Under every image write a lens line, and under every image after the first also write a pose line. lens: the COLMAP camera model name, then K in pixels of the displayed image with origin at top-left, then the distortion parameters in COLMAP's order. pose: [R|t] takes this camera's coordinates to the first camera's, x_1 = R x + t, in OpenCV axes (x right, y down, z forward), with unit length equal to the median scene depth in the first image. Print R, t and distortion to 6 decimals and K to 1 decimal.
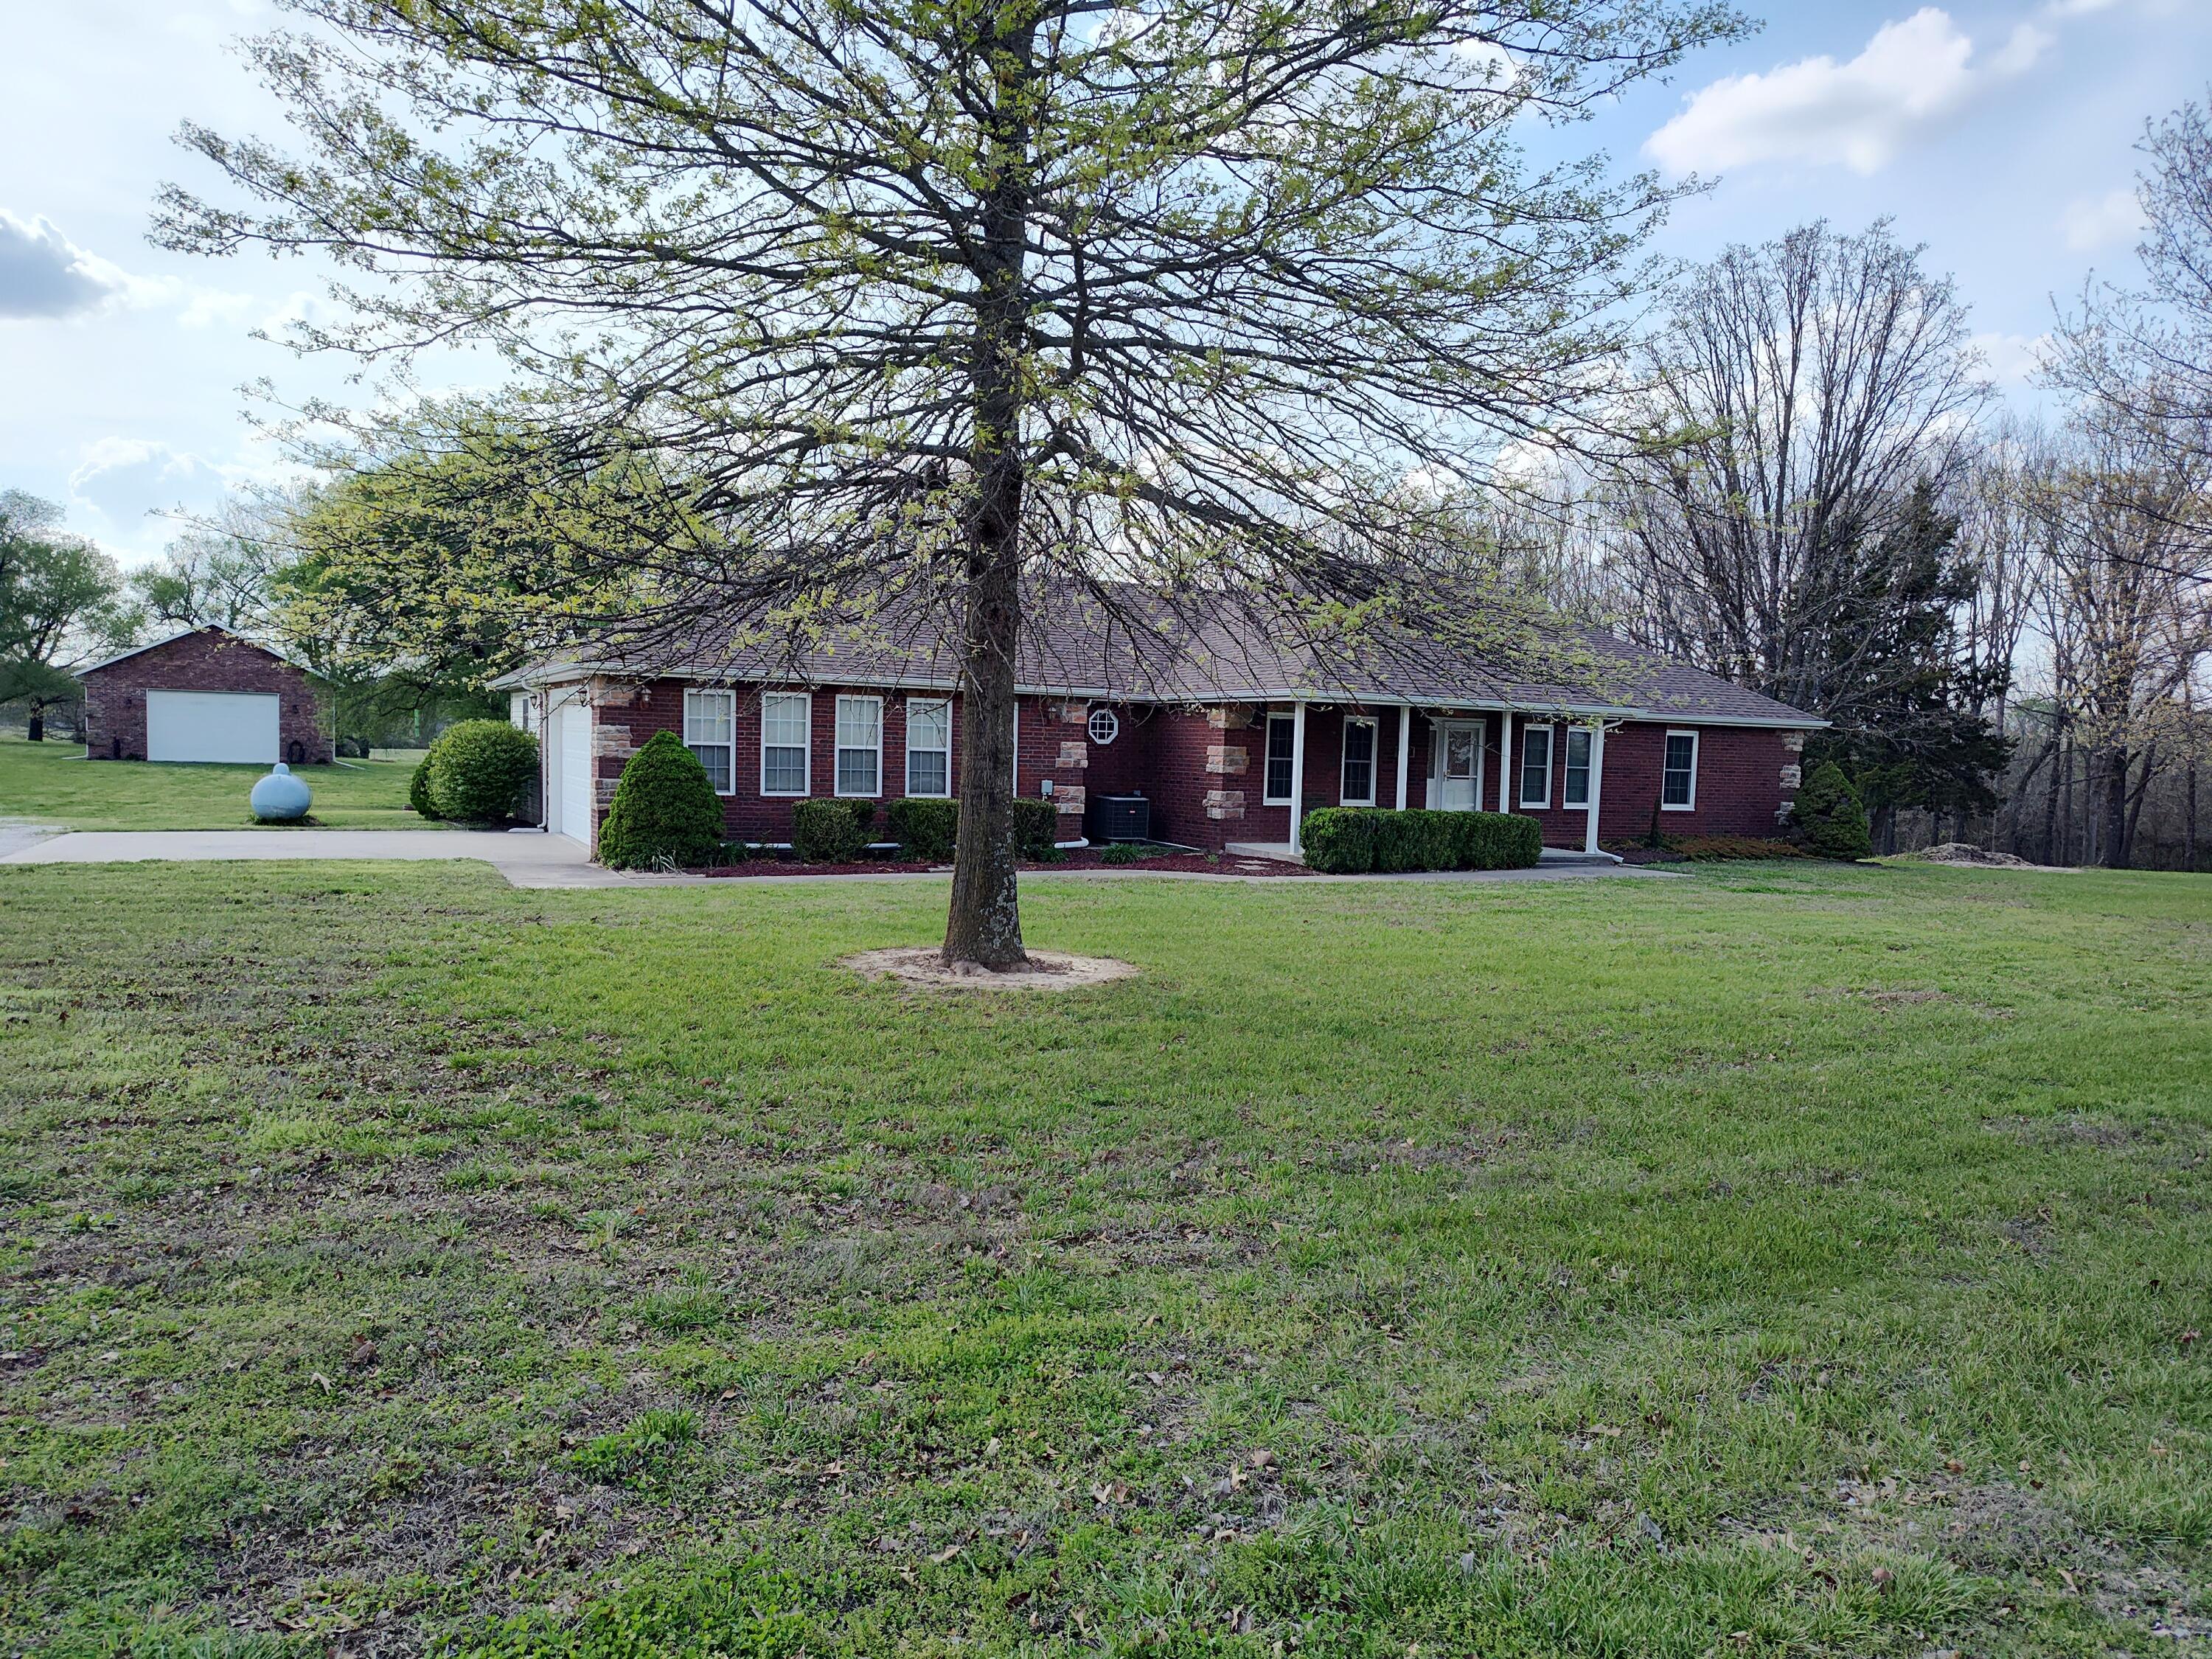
lens RADIAL K [[1472.5, 0, 1106.0], [0, 1472.5, 829.5], [0, 0, 1]] dist [0.054464, -0.044689]
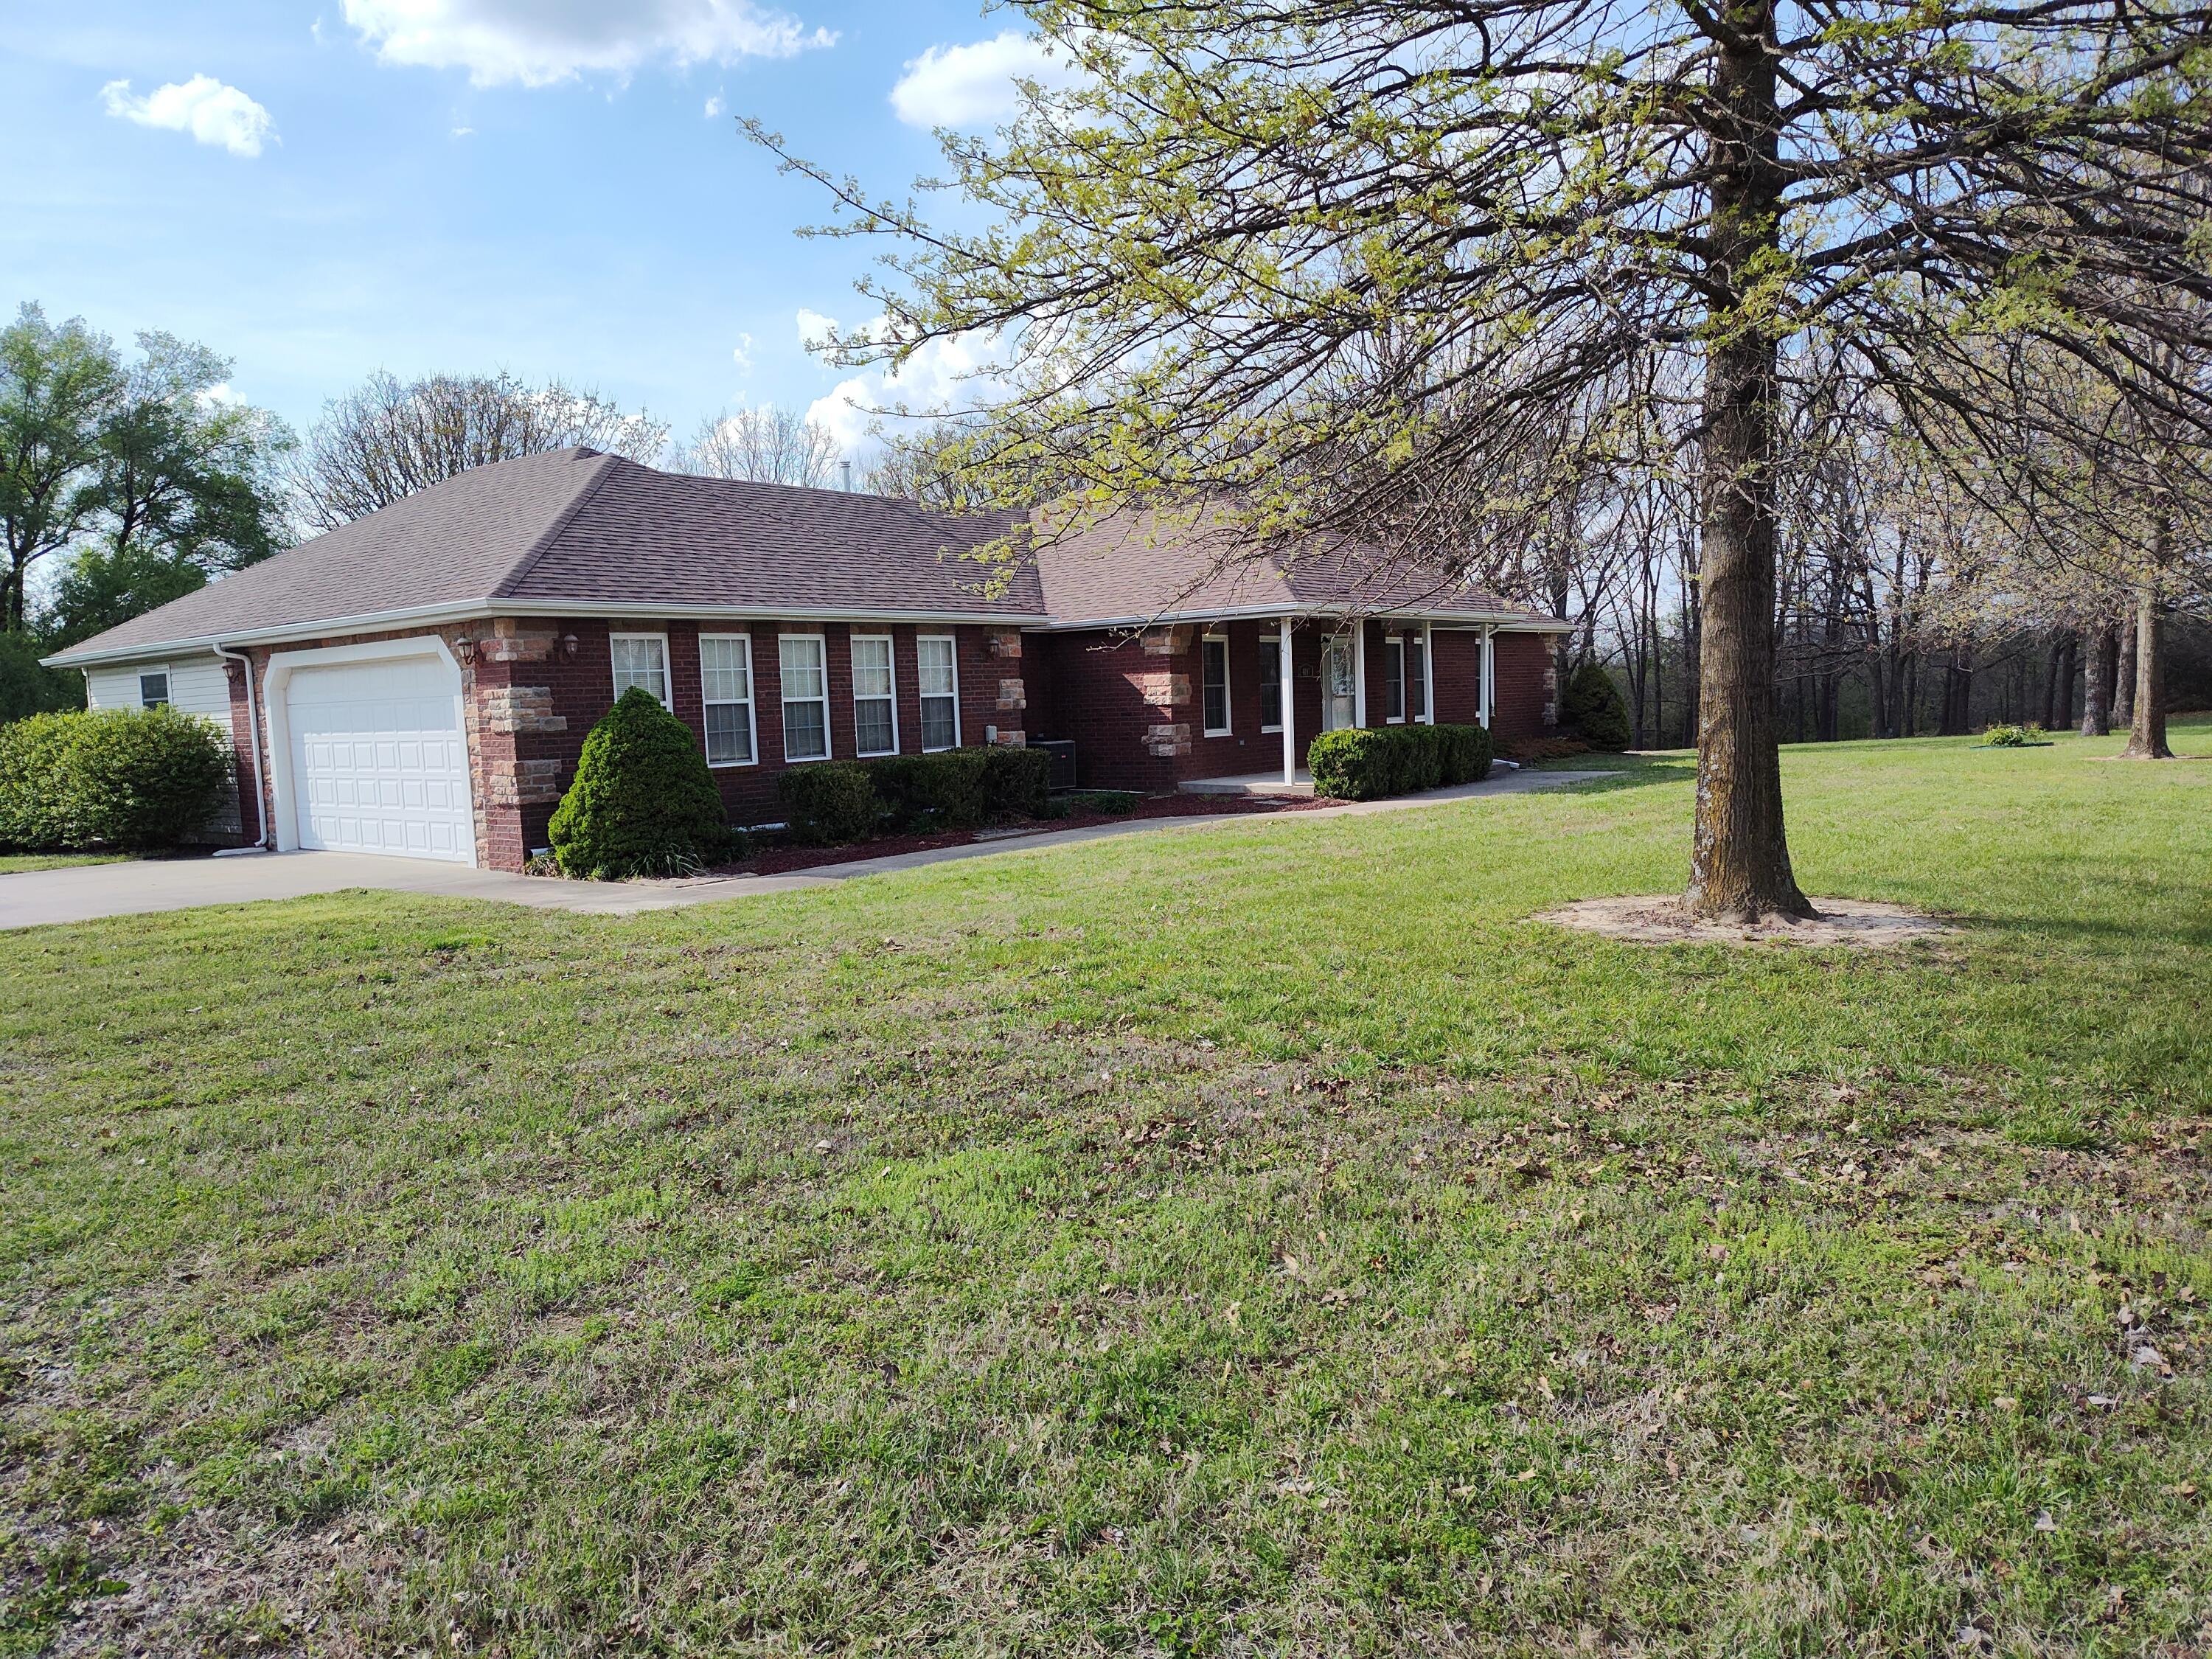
lens RADIAL K [[1472.5, 0, 1106.0], [0, 1472.5, 829.5], [0, 0, 1]] dist [0.054464, -0.044689]
pose [[0.913016, -0.100488, 0.395352, -0.348000], [0.089149, 0.994909, 0.046999, -0.008781], [-0.398062, -0.007666, 0.917326, 0.203995]]
